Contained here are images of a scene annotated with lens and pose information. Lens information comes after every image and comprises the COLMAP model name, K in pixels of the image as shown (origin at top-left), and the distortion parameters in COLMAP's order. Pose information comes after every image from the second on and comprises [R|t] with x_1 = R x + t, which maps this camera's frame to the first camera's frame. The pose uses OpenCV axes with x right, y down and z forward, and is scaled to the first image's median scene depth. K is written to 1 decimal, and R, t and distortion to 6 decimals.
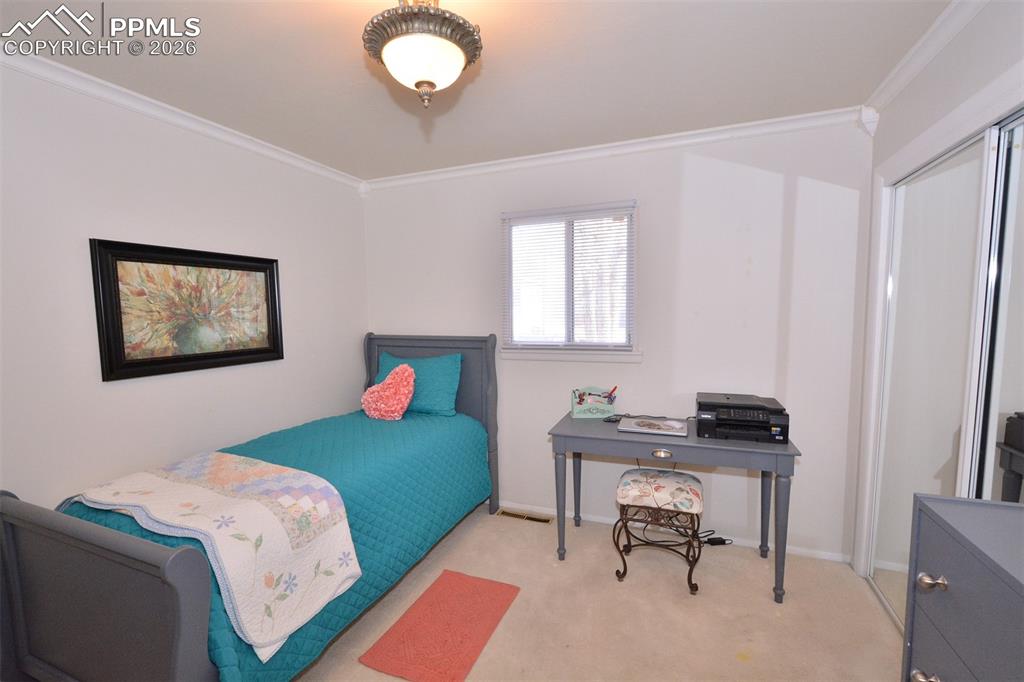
lens RADIAL K [[448.0, 0, 509.1], [0, 448.0, 350.4], [0, 0, 1]] dist [0.001446, -0.005153]
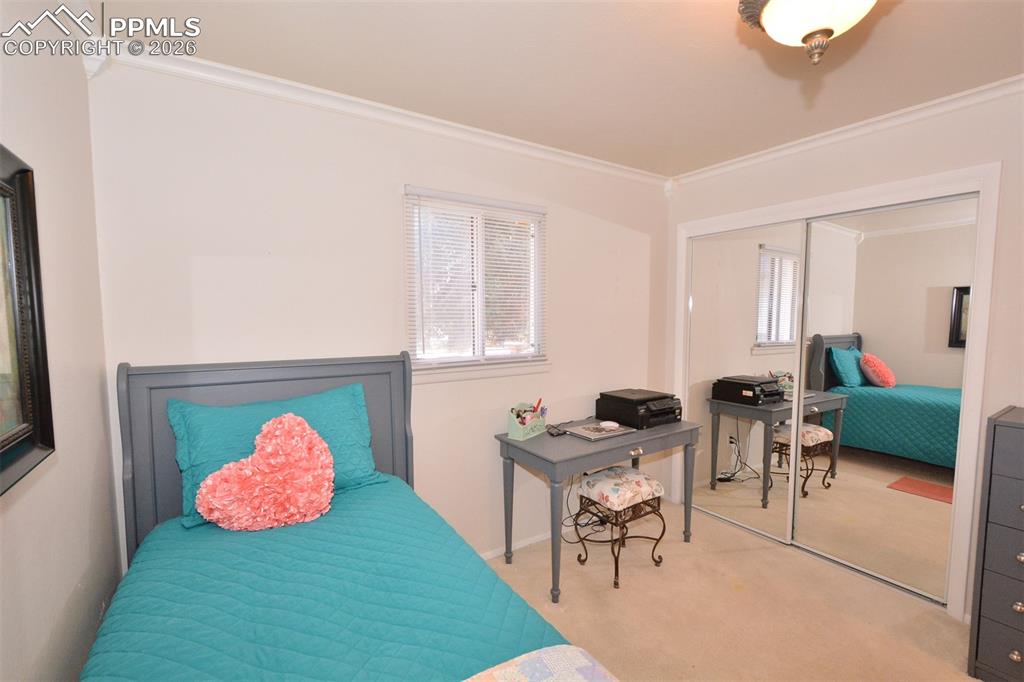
lens RADIAL K [[448.0, 0, 509.1], [0, 448.0, 350.4], [0, 0, 1]] dist [0.001446, -0.005153]
pose [[0.596896, -0.054573, 0.800460, -0.646281], [0.068401, 0.997513, 0.017001, -0.048672], [-0.799397, 0.044605, 0.599145, 0.543112]]
